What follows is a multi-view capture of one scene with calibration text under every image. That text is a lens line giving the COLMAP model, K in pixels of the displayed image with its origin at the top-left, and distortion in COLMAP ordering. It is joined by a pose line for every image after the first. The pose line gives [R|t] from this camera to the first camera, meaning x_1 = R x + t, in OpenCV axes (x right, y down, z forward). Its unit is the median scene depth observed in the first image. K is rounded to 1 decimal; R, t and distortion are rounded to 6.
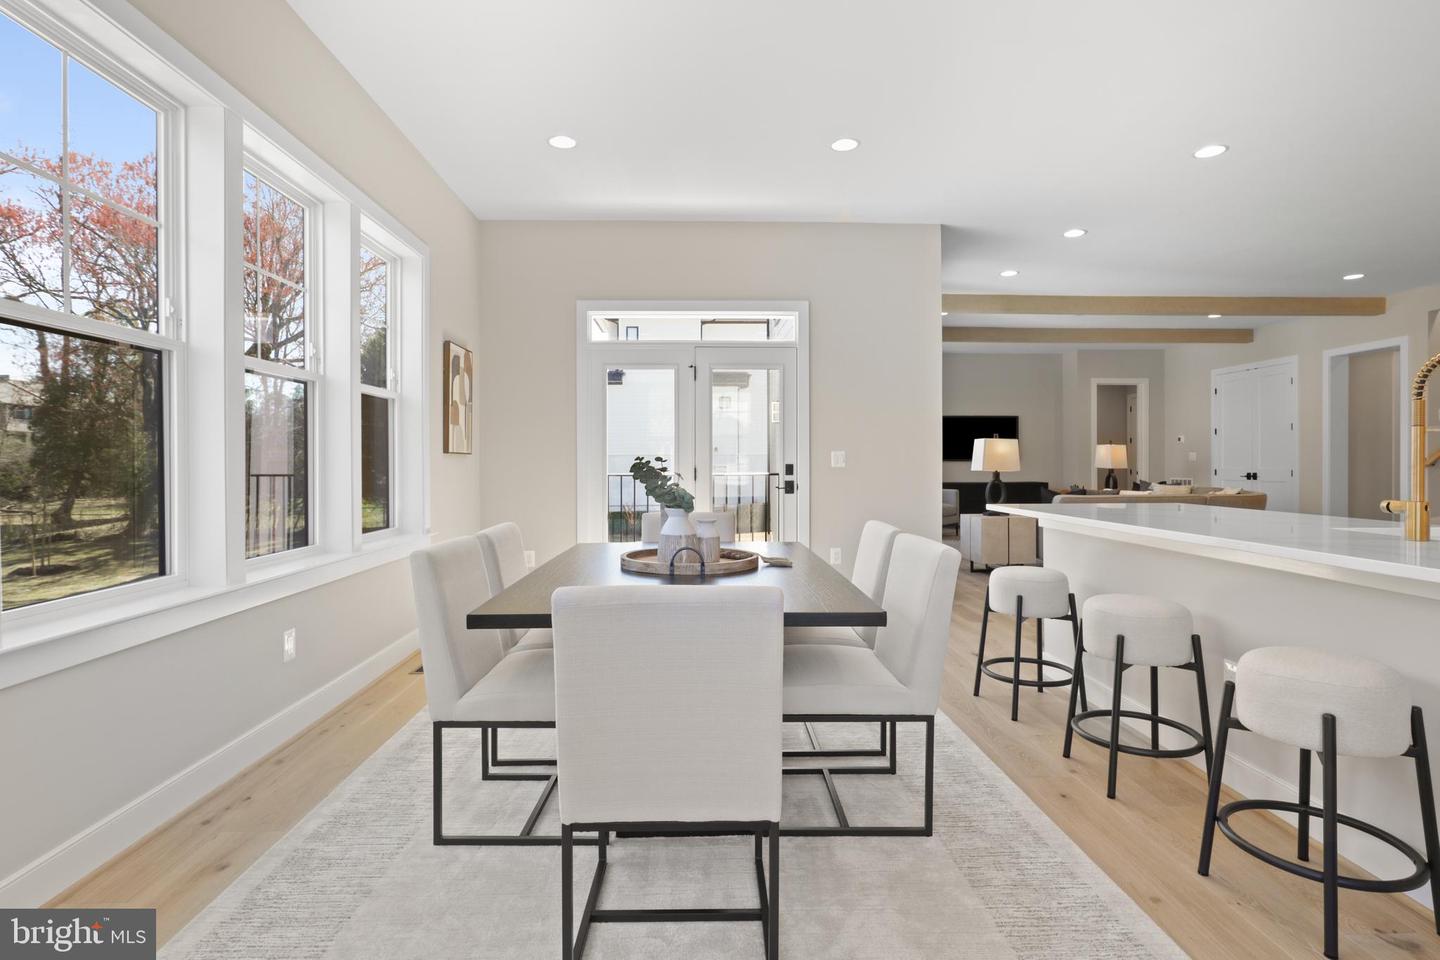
lens RADIAL K [[723.2, 0, 717.0], [0, 723.2, 475.0], [0, 0, 1]] dist [-0.002398, -0.000076]
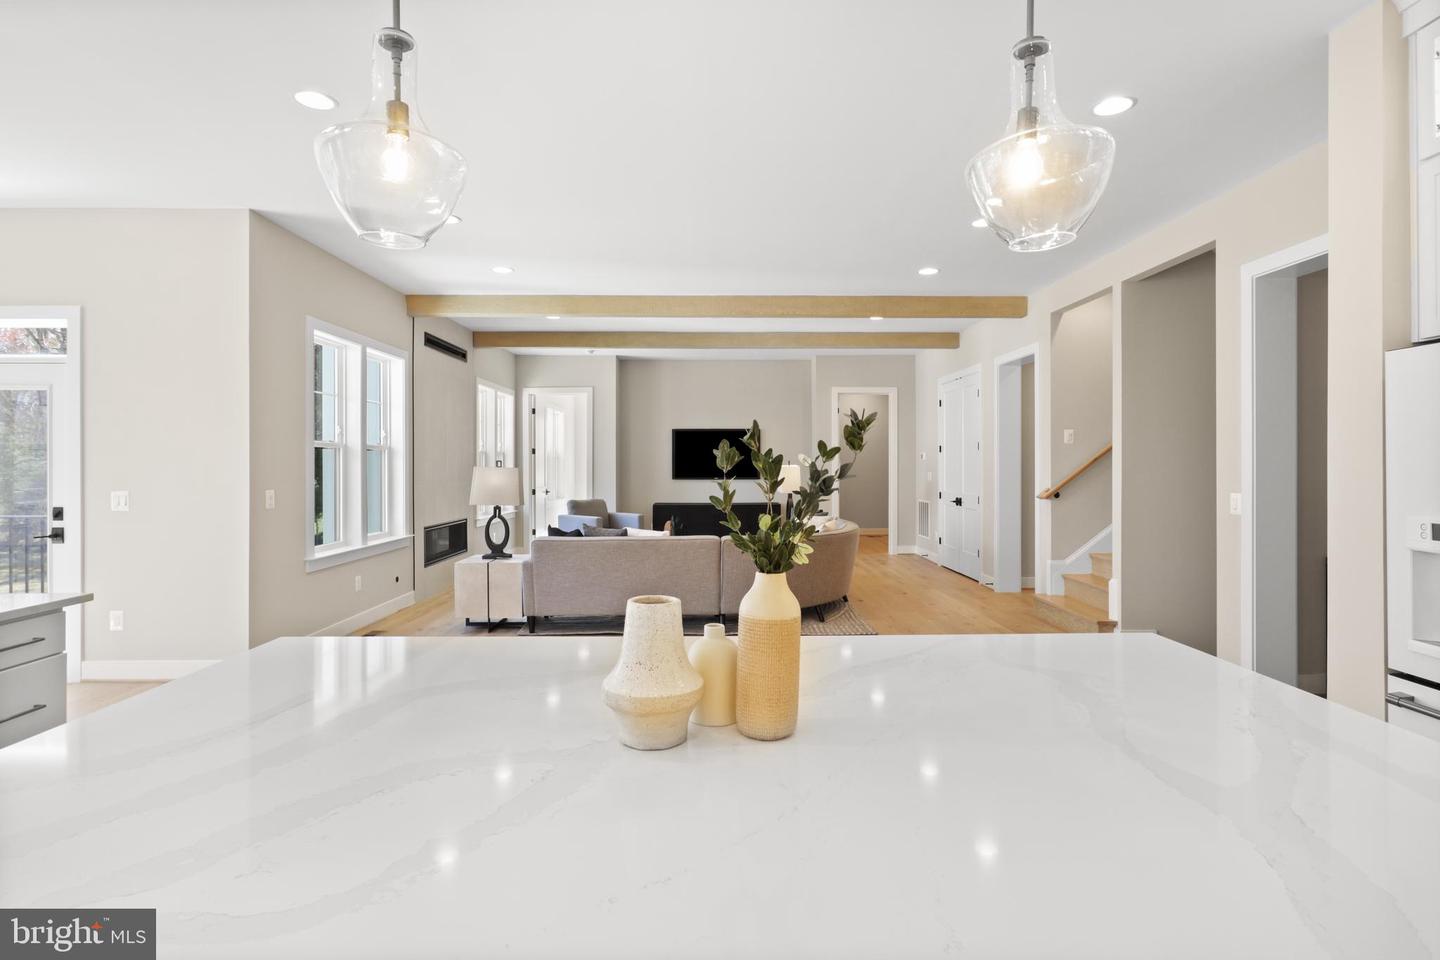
lens RADIAL K [[723.2, 0, 717.0], [0, 723.2, 475.0], [0, 0, 1]] dist [-0.002398, -0.000076]
pose [[0.999586, -0.000619, -0.028755, 0.603823], [0.000497, 0.999991, -0.004260, -0.033107], [0.028758, 0.004244, 0.999577, 0.150148]]
